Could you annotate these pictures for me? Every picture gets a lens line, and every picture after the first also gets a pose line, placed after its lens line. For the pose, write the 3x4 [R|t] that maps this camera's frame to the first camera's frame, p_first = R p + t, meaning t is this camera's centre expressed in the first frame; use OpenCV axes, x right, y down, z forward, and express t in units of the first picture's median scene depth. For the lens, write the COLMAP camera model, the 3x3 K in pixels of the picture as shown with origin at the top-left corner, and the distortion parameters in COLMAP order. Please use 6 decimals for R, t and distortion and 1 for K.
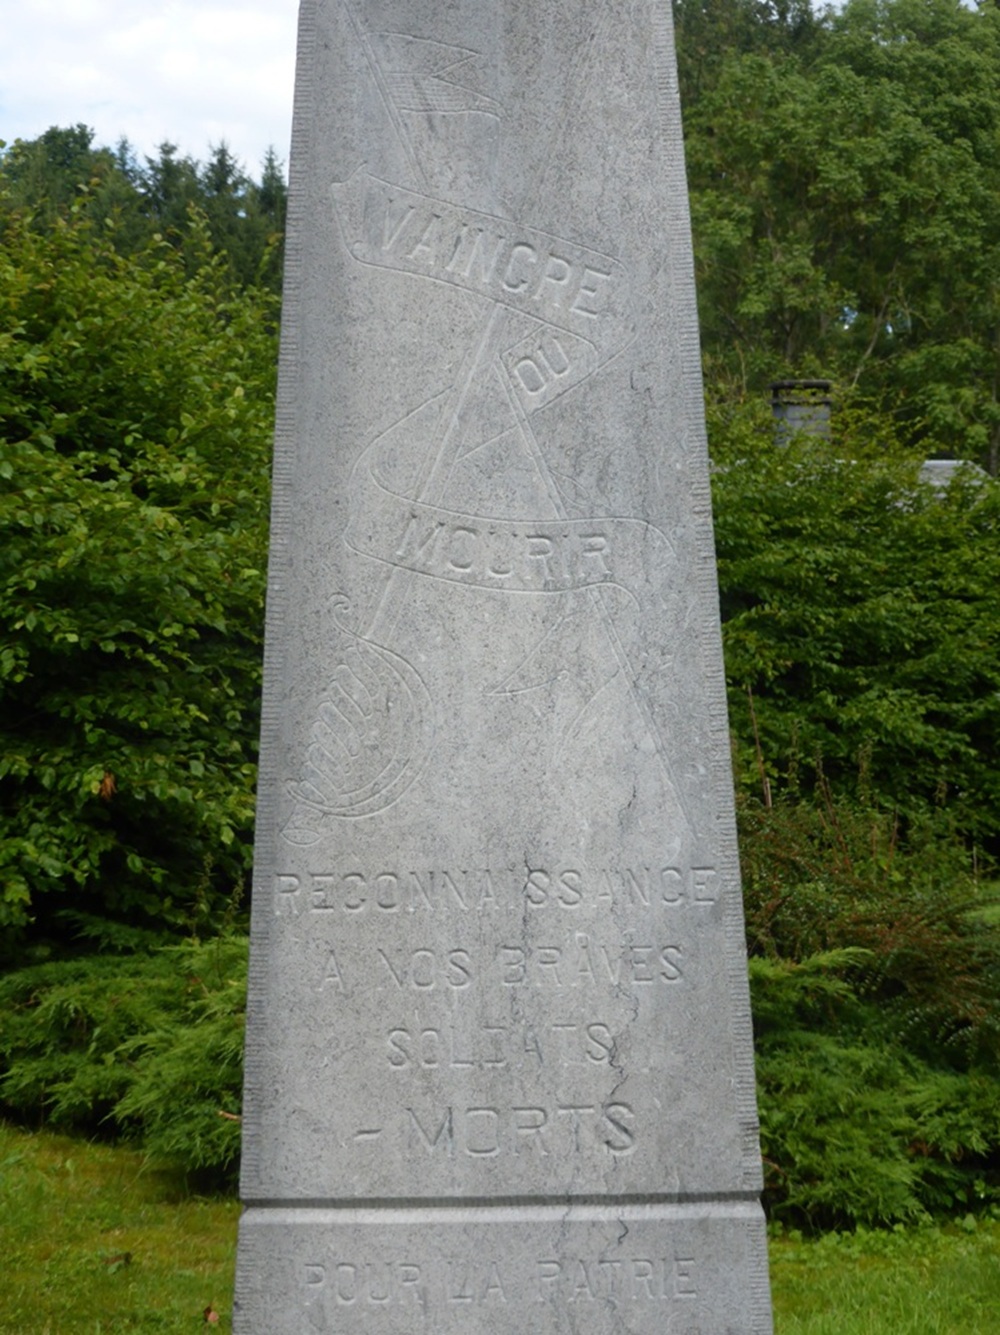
lens RADIAL K [[2293.4, 0, 478.1], [0, 2293.4, 717.6], [0, 0, 1]] dist [-0.117605, 0.000000]
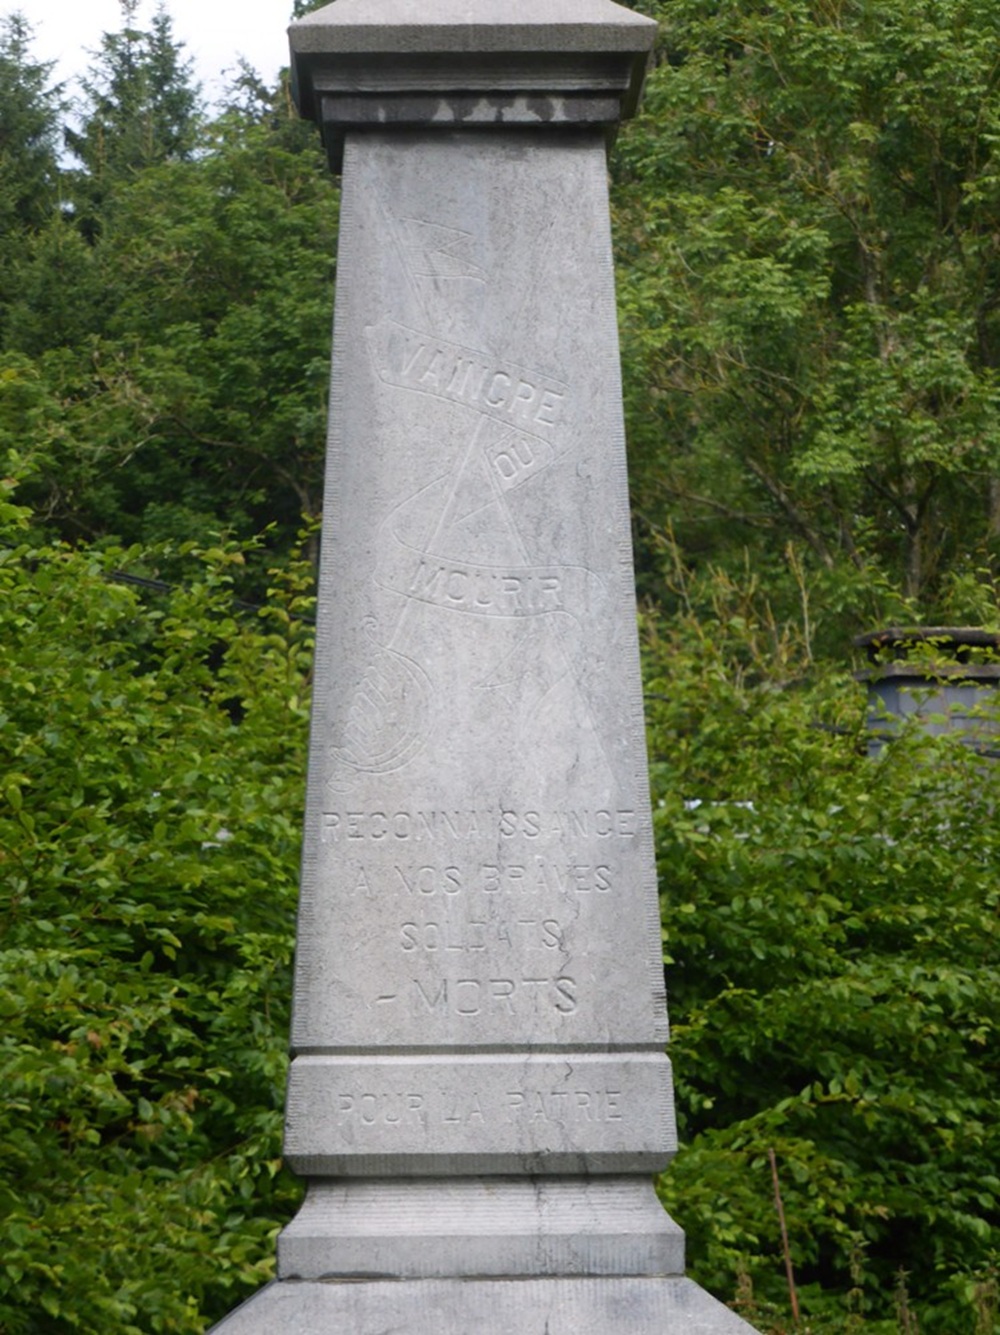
lens RADIAL K [[5825.4, 0, 445.4], [0, 5825.4, 708.6], [0, 0, 1]] dist [0.484808, 0.000000]
pose [[0.998636, 0.014676, 0.050102, -0.192524], [-0.007786, 0.990808, -0.135049, 0.485681], [-0.051624, 0.134474, 0.989571, -2.540823]]
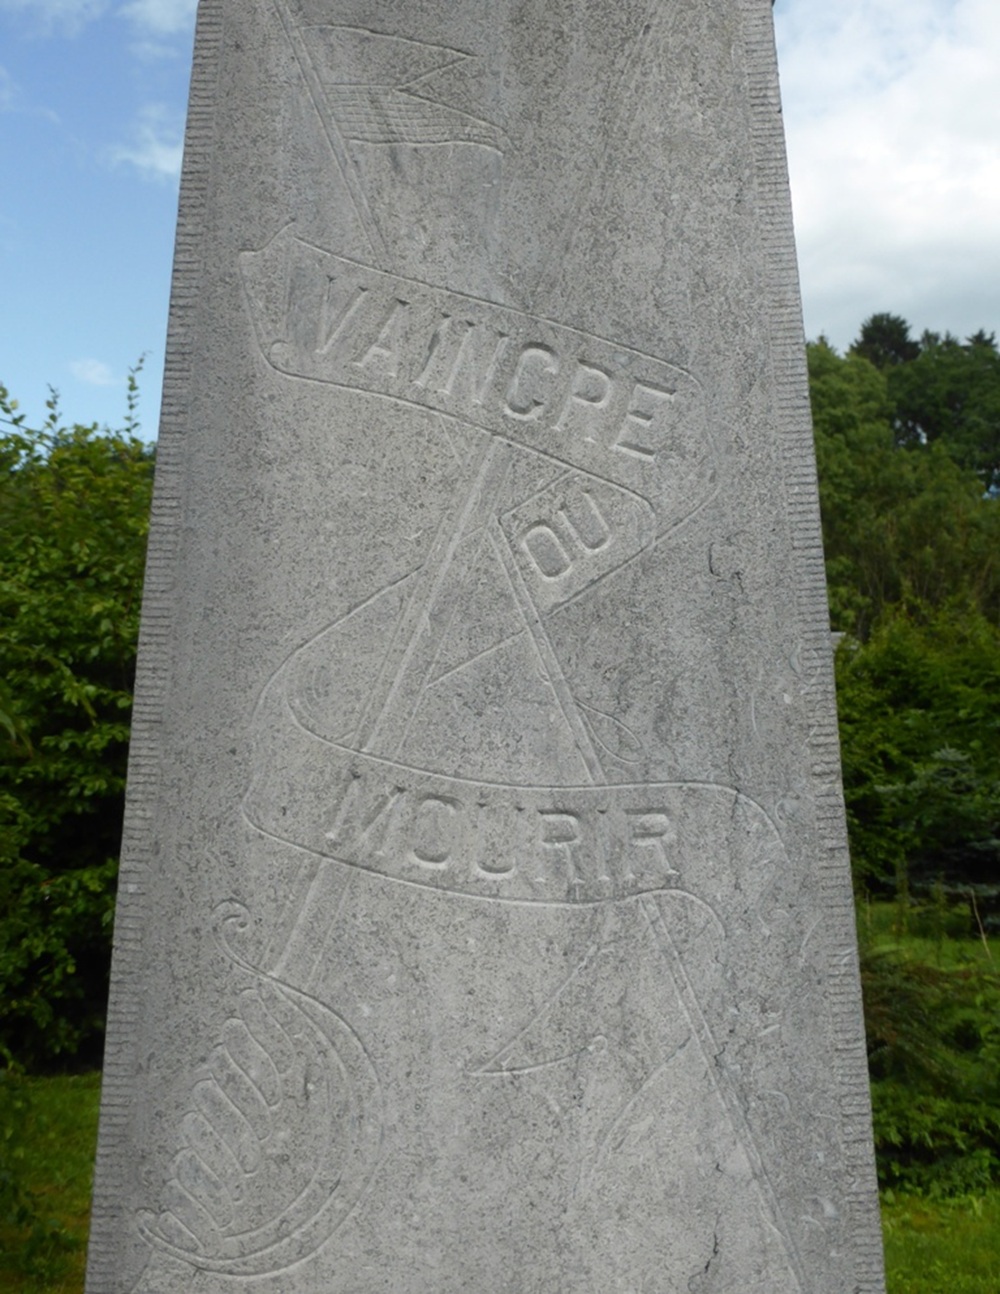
lens RADIAL K [[1394.8, 0, 484.2], [0, 1394.8, 636.5], [0, 0, 1]] dist [-0.052546, 0.000000]
pose [[0.999196, 0.008221, -0.039243, 0.020839], [-0.012372, 0.994211, -0.106735, -0.085402], [0.038139, 0.107135, 0.993513, 0.623556]]
